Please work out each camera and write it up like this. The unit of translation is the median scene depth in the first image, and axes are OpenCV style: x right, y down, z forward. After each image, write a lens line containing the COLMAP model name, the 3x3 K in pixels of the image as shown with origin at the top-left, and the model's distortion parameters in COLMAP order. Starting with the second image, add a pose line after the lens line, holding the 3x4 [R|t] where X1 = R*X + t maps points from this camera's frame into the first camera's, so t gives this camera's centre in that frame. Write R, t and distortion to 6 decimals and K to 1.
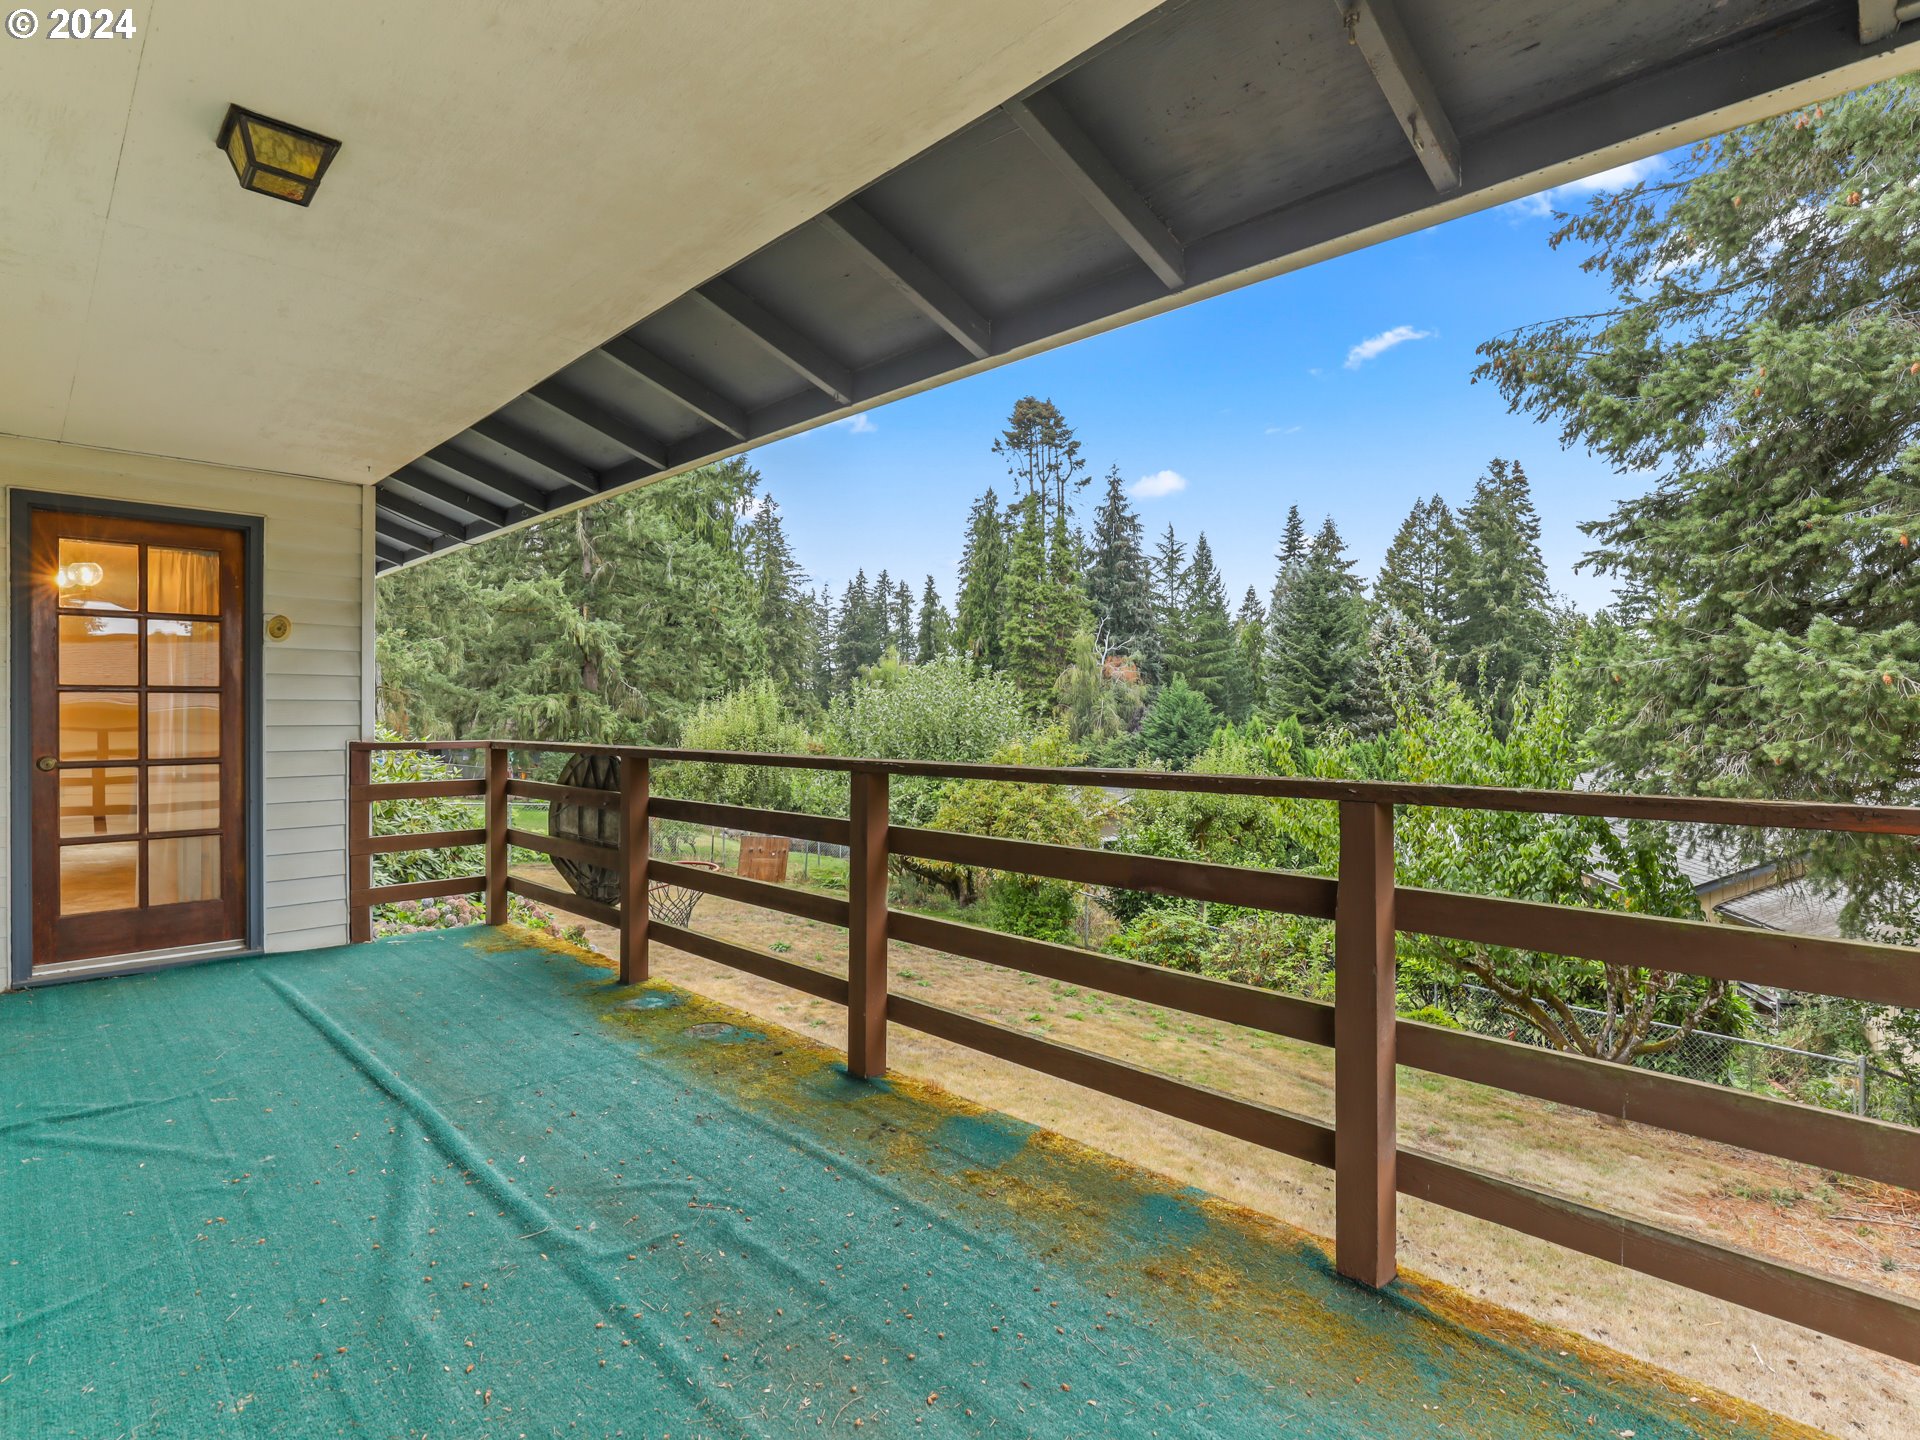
lens RADIAL K [[992.5, 0, 953.5], [0, 992.5, 717.3], [0, 0, 1]] dist [-0.015489, 0.002031]
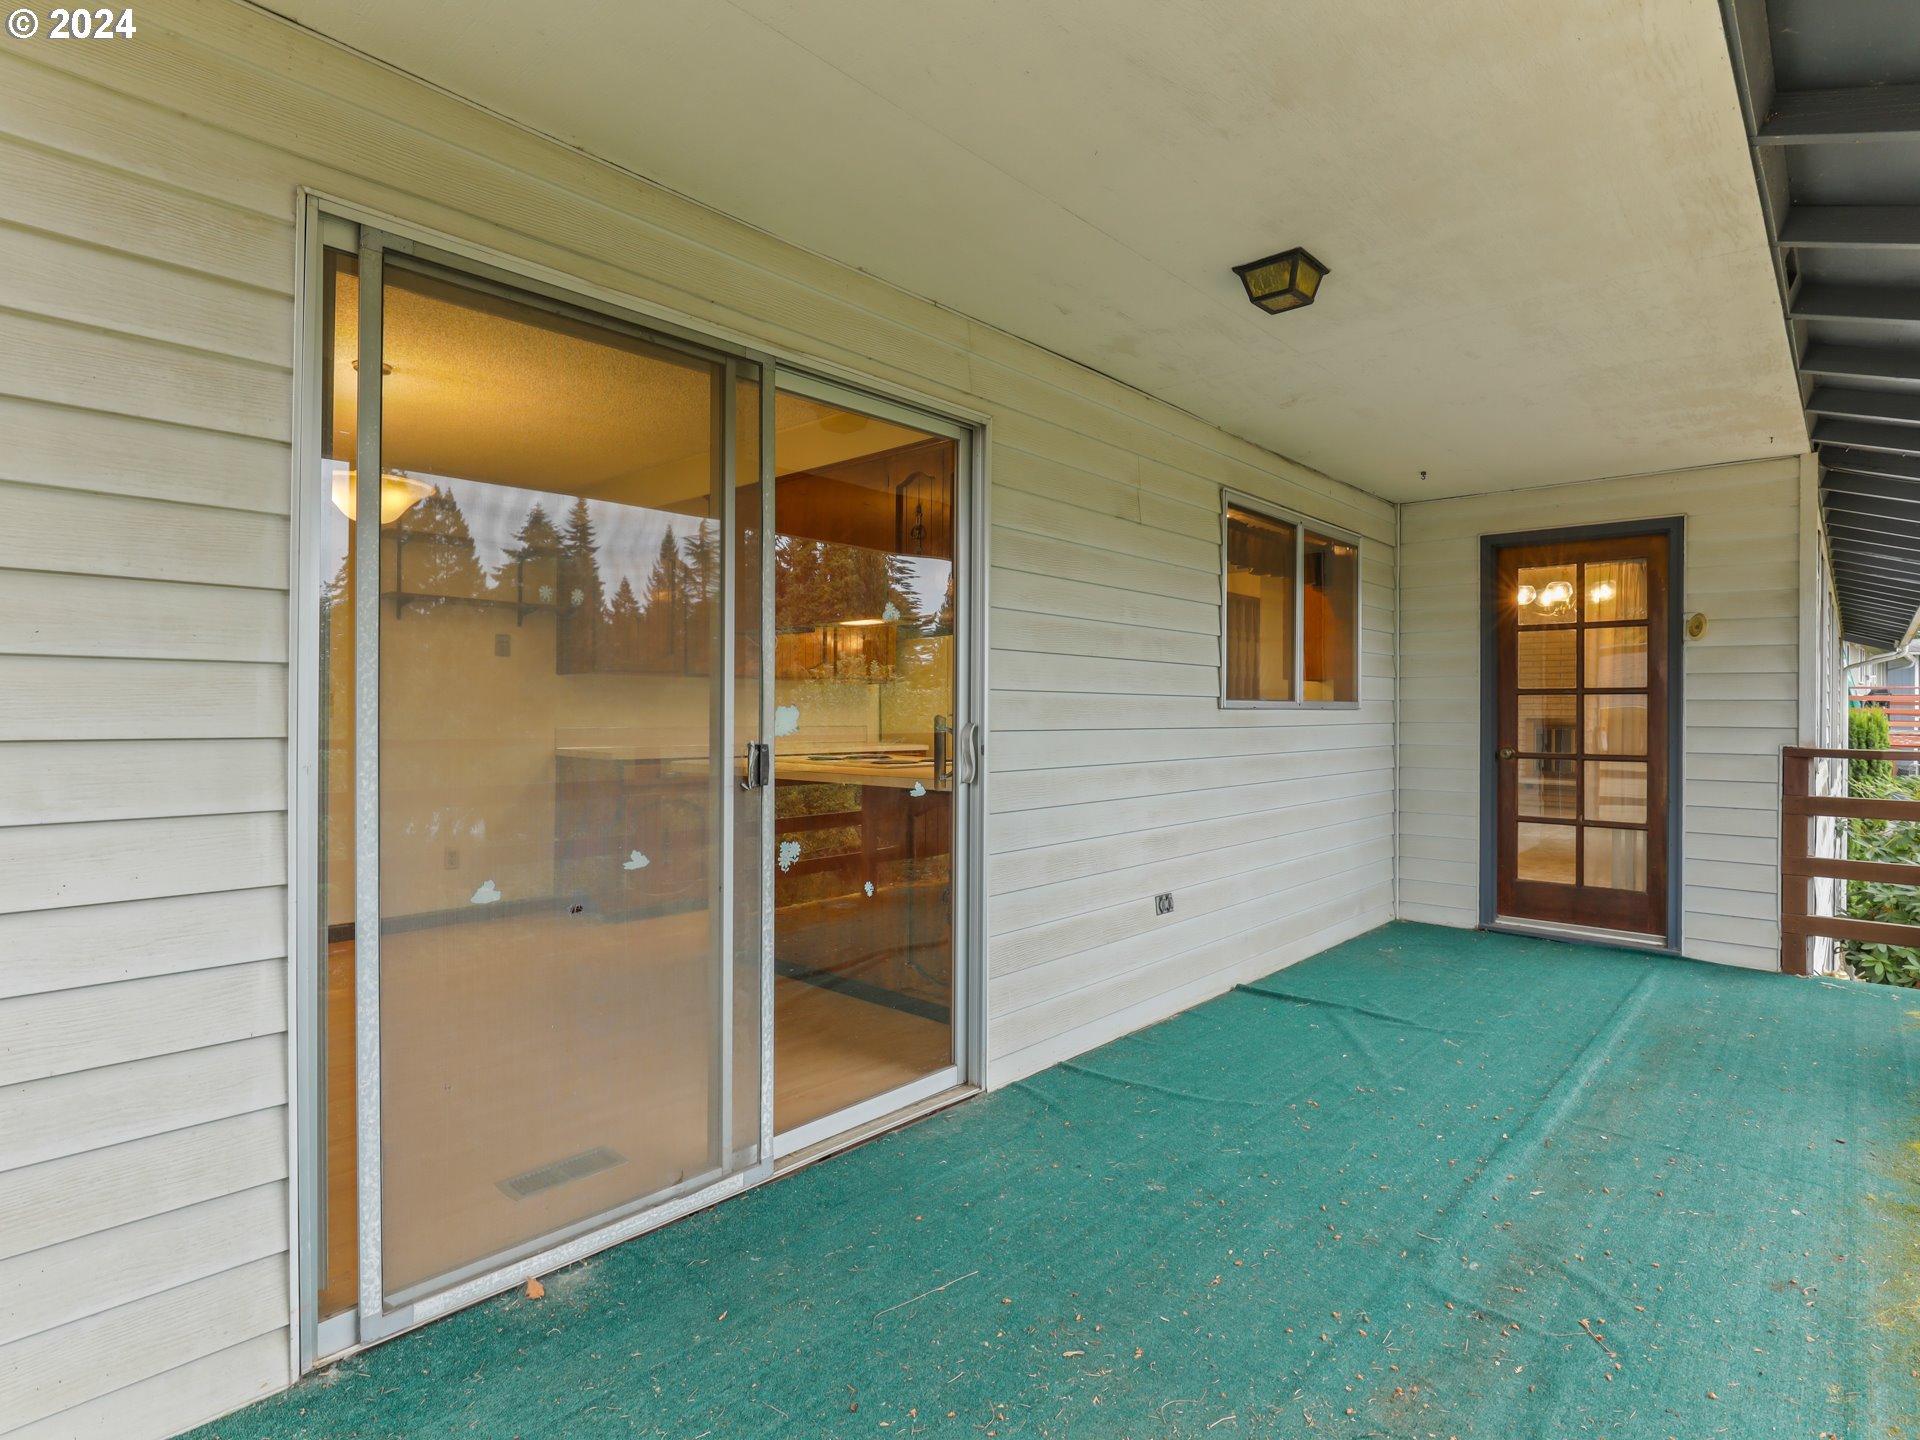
lens RADIAL K [[992.5, 0, 953.5], [0, 992.5, 717.3], [0, 0, 1]] dist [-0.015489, 0.002031]
pose [[0.051622, 0.009899, -0.998618, 0.252301], [-0.009458, 0.999911, 0.009423, -0.002990], [0.998622, 0.008958, 0.051711, 0.217428]]
